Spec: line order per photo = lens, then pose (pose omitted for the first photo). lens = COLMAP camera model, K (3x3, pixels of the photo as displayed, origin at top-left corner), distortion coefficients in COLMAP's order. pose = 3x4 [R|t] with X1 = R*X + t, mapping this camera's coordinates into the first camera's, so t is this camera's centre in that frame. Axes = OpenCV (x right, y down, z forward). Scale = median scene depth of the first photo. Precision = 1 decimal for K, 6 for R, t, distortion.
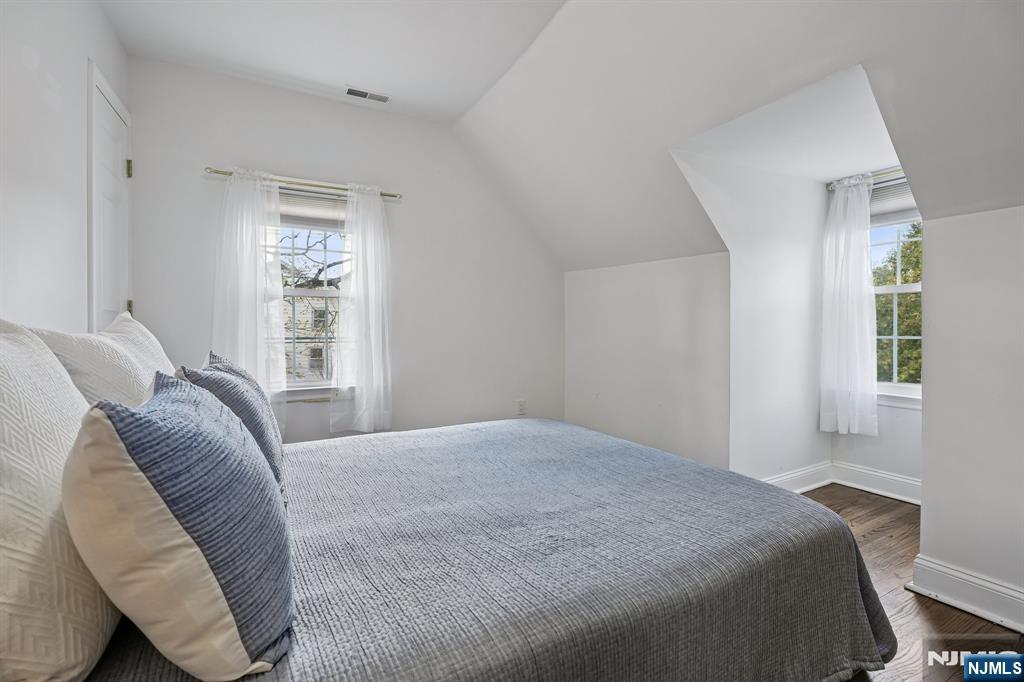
lens RADIAL K [[461.9, 0, 510.1], [0, 461.9, 338.0], [0, 0, 1]] dist [0.001797, 0.000740]
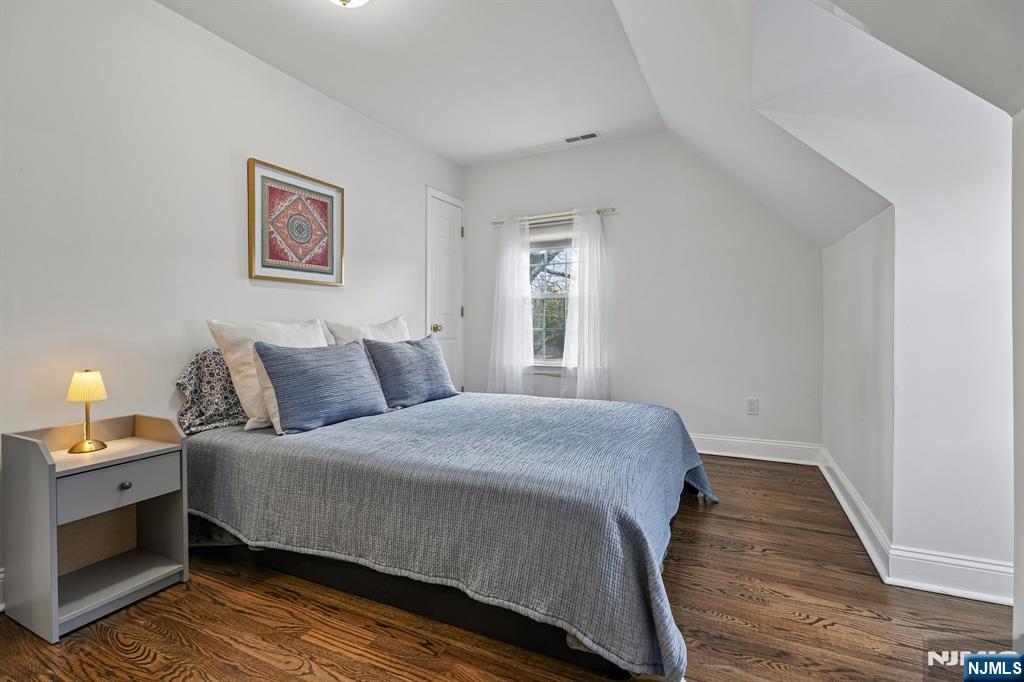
lens RADIAL K [[461.9, 0, 510.1], [0, 461.9, 338.0], [0, 0, 1]] dist [0.001797, 0.000740]
pose [[0.597986, 0.012633, -0.801407, 0.608633], [-0.006666, 0.999920, 0.010788, 0.012740], [0.801479, -0.001108, 0.598022, 0.088307]]
